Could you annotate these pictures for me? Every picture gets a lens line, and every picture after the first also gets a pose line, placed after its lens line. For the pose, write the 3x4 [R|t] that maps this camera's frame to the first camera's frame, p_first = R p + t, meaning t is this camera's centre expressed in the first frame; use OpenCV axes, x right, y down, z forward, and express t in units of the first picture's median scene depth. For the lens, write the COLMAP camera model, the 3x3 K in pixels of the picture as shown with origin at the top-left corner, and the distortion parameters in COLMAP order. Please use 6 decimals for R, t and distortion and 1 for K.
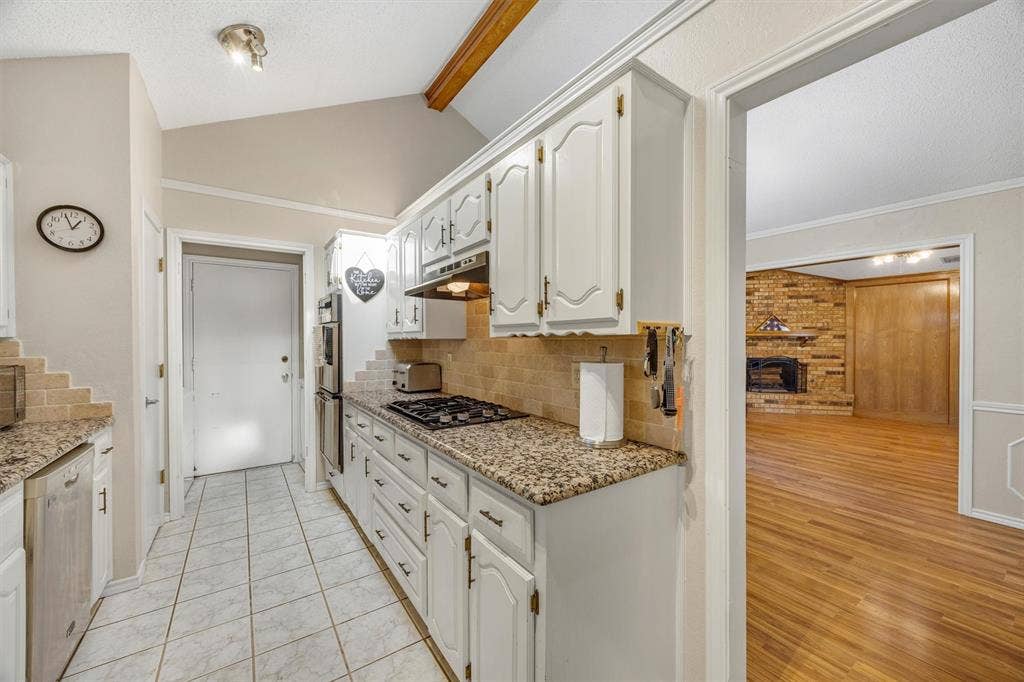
lens RADIAL K [[394.7, 0, 521.1], [0, 394.7, 344.3], [0, 0, 1]] dist [0.000115, 0.000304]
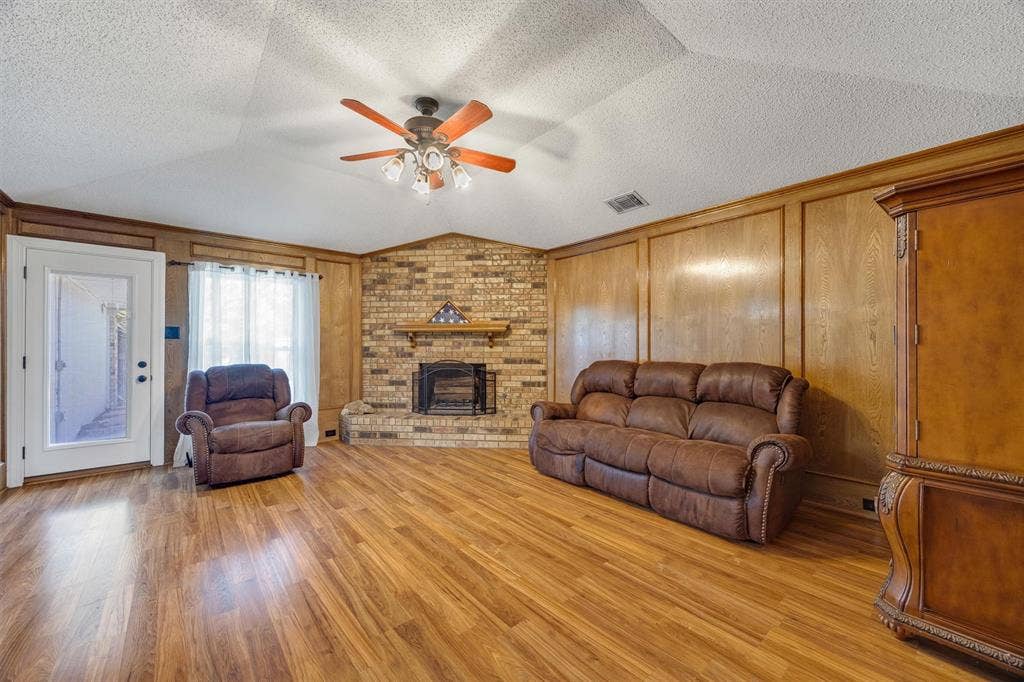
lens RADIAL K [[390.4, 0, 516.4], [0, 390.4, 346.2], [0, 0, 1]] dist [-0.000360, 0.000124]
pose [[0.996501, -0.002188, 0.083552, 0.703022], [0.003223, 0.999920, -0.012259, 0.013985], [-0.083518, 0.012486, 0.996428, 0.320088]]
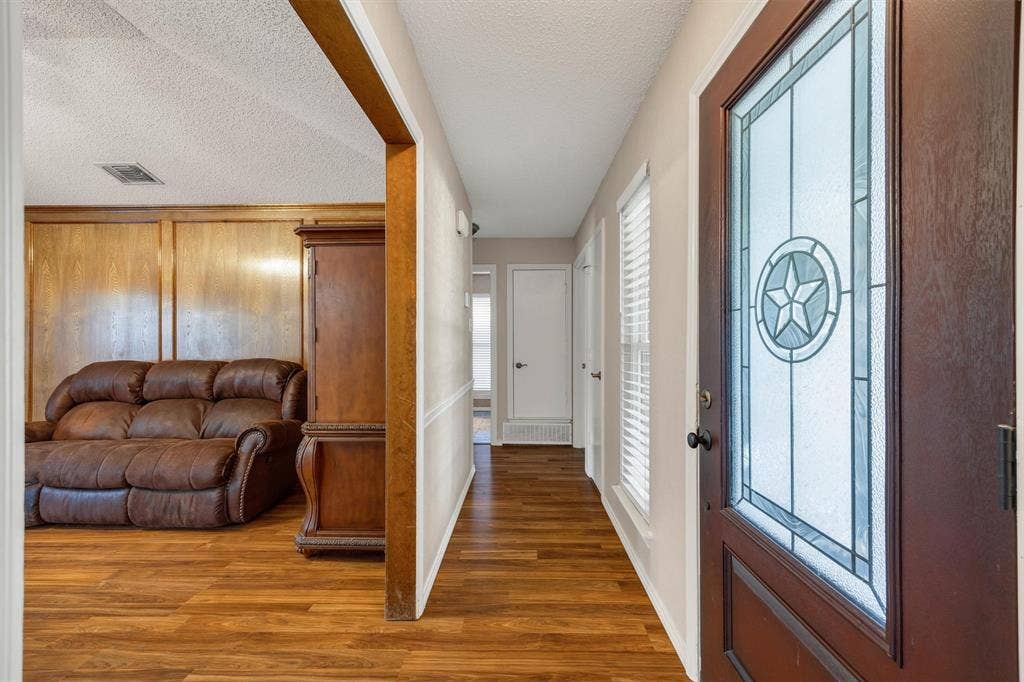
lens RADIAL K [[408.0, 0, 515.5], [0, 408.0, 343.6], [0, 0, 1]] dist [-0.003182, 0.000001]
pose [[0.594307, -0.003131, 0.804232, 0.776627], [0.013318, 0.999894, -0.005949, 0.016519], [-0.804128, 0.014246, 0.594286, 0.212372]]
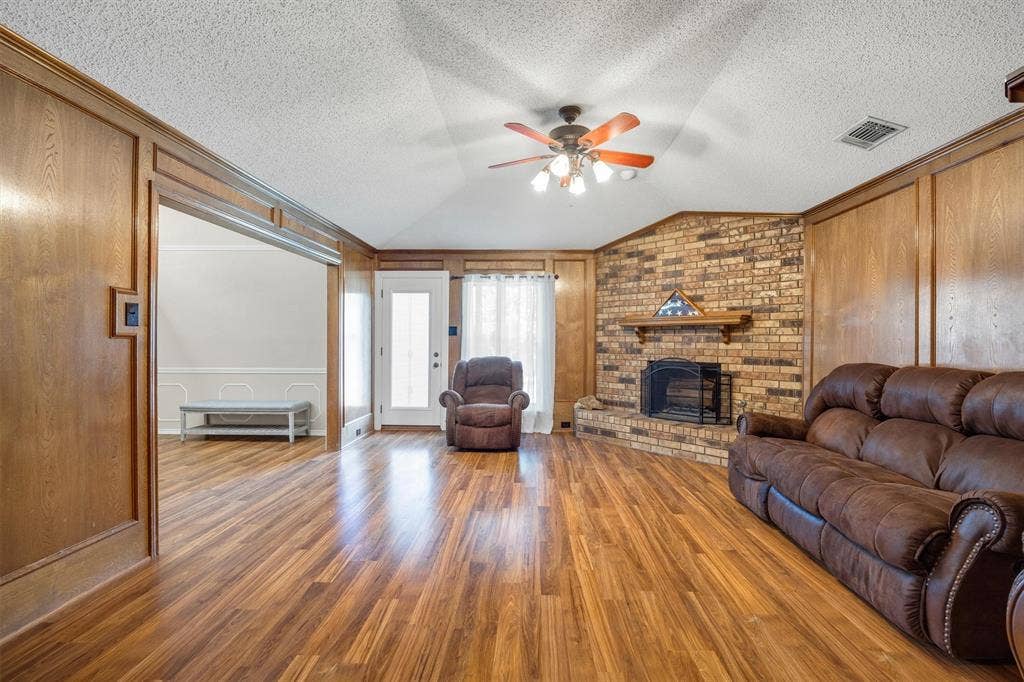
lens RADIAL K [[466.1, 0, 524.7], [0, 466.1, 342.3], [0, 0, 1]] dist [-0.011098, 0.000566]
pose [[0.799758, 0.001664, -0.600320, 0.883817], [-0.008681, 0.999924, -0.008793, 0.014013], [0.600260, 0.012244, 0.799711, 0.300046]]
